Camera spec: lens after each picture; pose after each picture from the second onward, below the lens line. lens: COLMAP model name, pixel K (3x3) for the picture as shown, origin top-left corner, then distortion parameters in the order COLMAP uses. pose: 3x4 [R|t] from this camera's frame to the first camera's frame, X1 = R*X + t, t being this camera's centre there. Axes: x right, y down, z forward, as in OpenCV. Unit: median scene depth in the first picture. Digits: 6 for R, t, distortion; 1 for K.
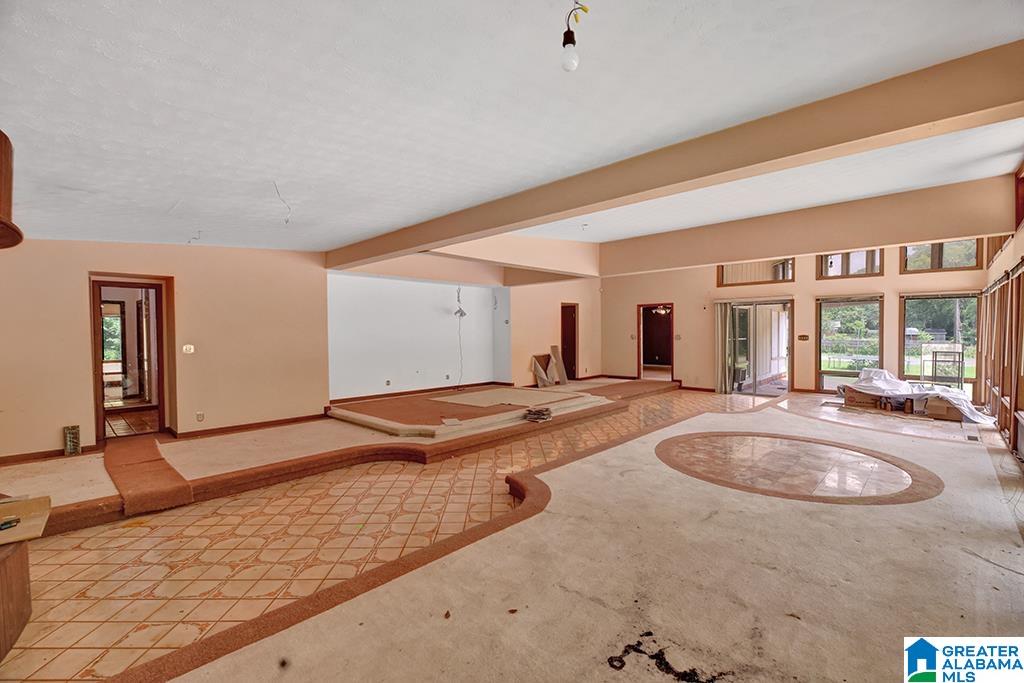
lens RADIAL K [[446.1, 0, 509.2], [0, 446.1, 342.5], [0, 0, 1]] dist [-0.010238, -0.000868]
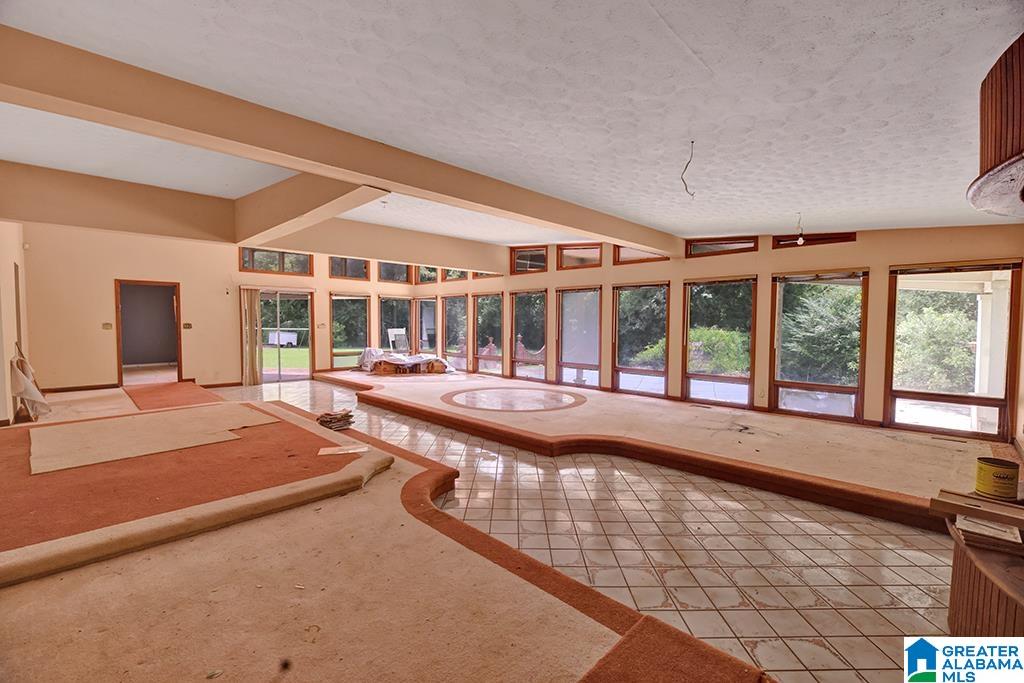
lens RADIAL K [[446.1, 0, 514.7], [0, 446.1, 343.6], [0, 0, 1]] dist [-0.010238, -0.000868]
pose [[0.040448, -0.044314, 0.998199, -0.404439], [0.018454, 0.998879, 0.043596, -0.003503], [-0.999011, 0.016657, 0.041220, 0.374021]]
